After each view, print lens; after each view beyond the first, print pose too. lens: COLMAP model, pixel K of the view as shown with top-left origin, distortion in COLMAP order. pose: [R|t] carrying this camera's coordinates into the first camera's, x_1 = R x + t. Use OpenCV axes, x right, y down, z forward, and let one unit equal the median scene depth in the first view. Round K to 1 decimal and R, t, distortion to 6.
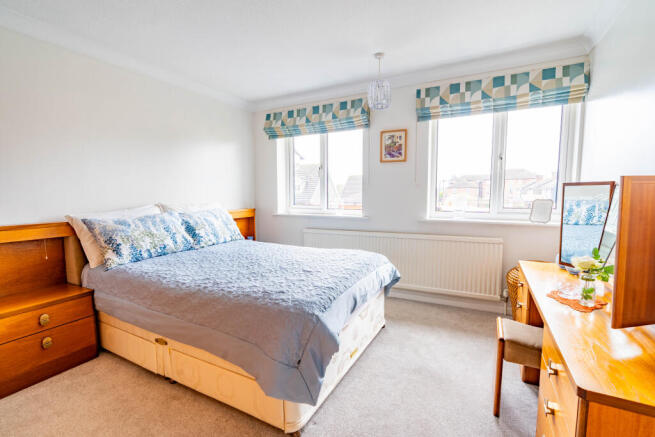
lens RADIAL K [[296.9, 0, 329.5], [0, 296.9, 218.8], [0, 0, 1]] dist [-0.014653, 0.006473]
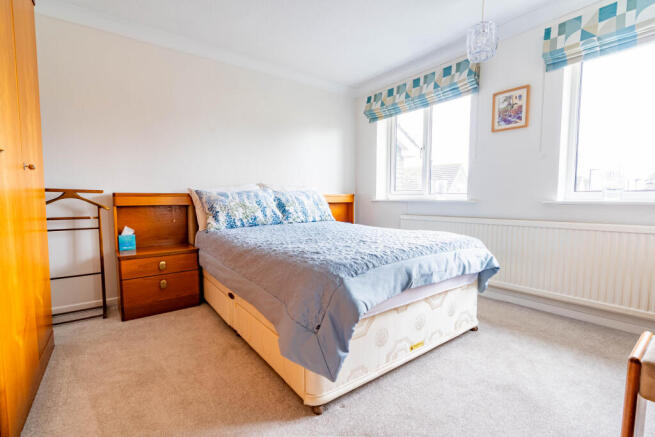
lens RADIAL K [[296.9, 0, 329.5], [0, 296.9, 218.8], [0, 0, 1]] dist [-0.014653, 0.006473]
pose [[0.904301, 0.033066, -0.425613, 0.161626], [-0.038859, 0.999233, -0.004933, 0.089840], [0.425123, 0.021000, 0.904892, 0.113057]]
